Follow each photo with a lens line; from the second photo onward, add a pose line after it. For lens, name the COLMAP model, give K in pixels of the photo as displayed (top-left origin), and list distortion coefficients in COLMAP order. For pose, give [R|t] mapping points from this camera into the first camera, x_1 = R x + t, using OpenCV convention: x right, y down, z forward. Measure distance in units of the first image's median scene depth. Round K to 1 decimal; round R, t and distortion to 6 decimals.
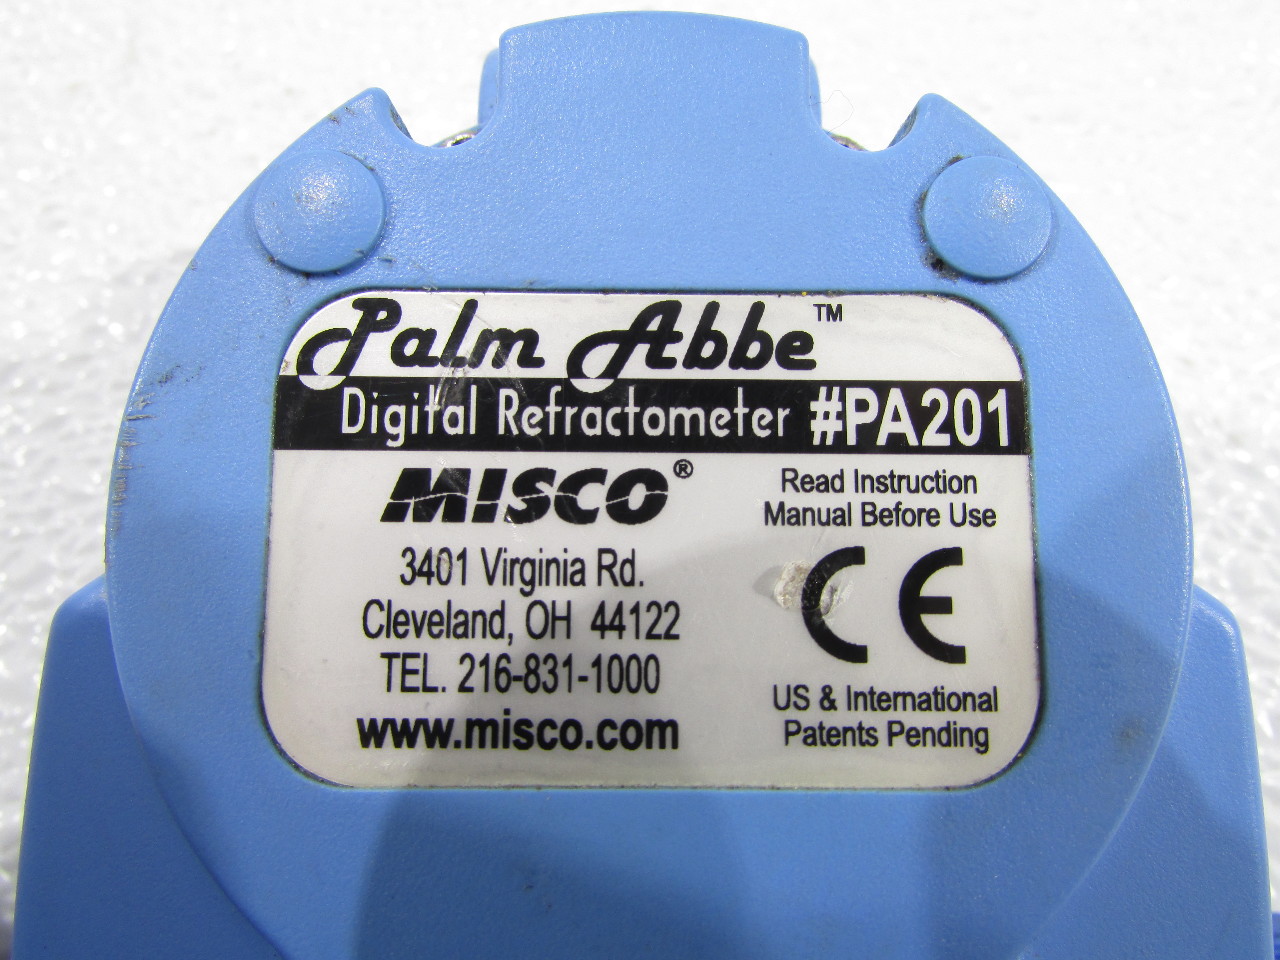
lens RADIAL K [[907.1, 0, 640.0], [0, 907.1, 480.0], [0, 0, 1]] dist [-0.001374, 0.003140]
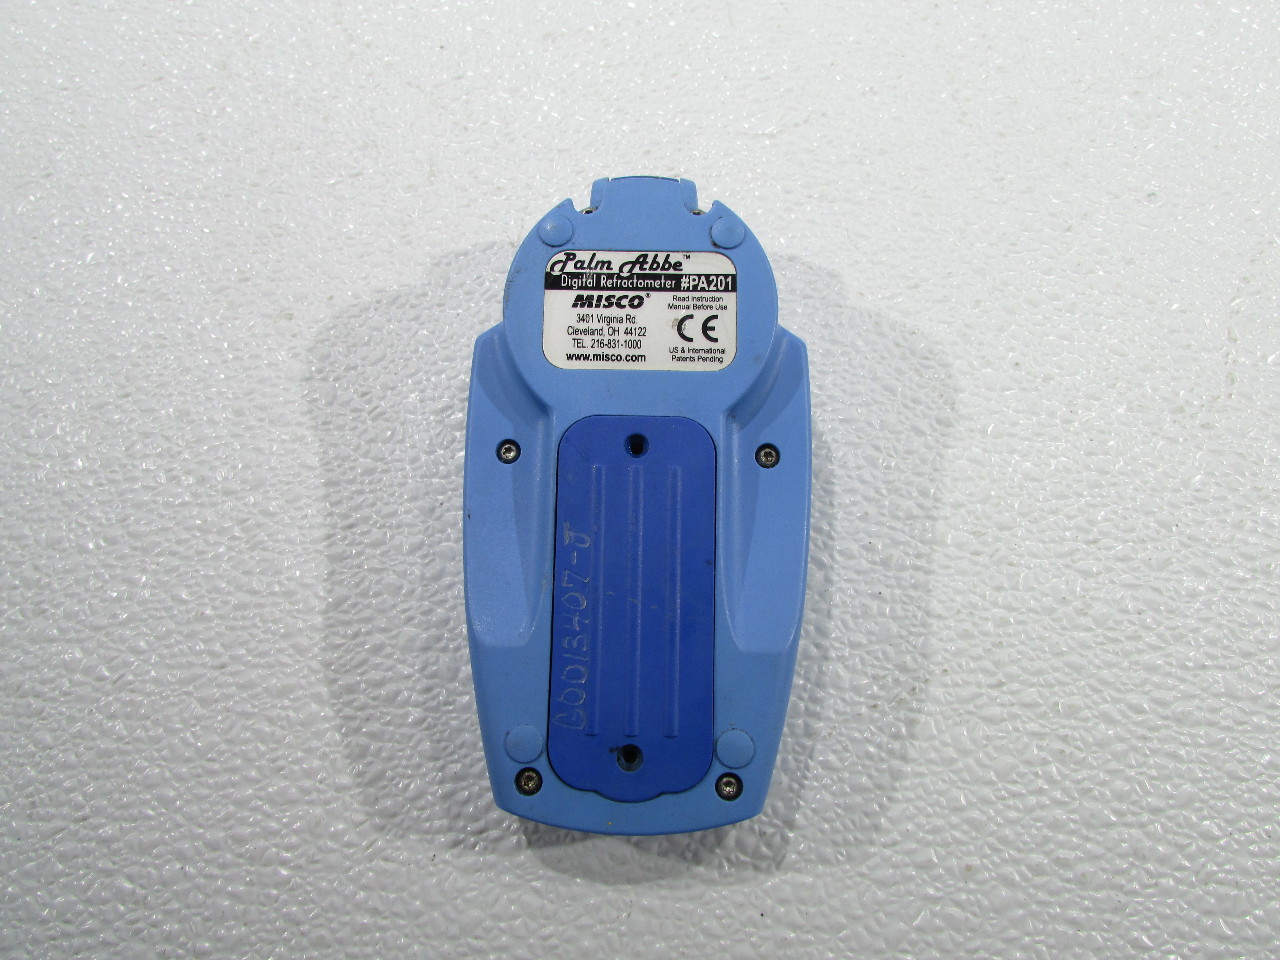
lens RADIAL K [[907.1, 0, 640.0], [0, 907.1, 480.0], [0, 0, 1]] dist [-0.001374, 0.003140]
pose [[0.999657, 0.010085, -0.024171, 0.115791], [-0.011273, 0.998709, -0.049539, 0.979636], [0.023640, 0.049794, 0.998480, -2.877094]]
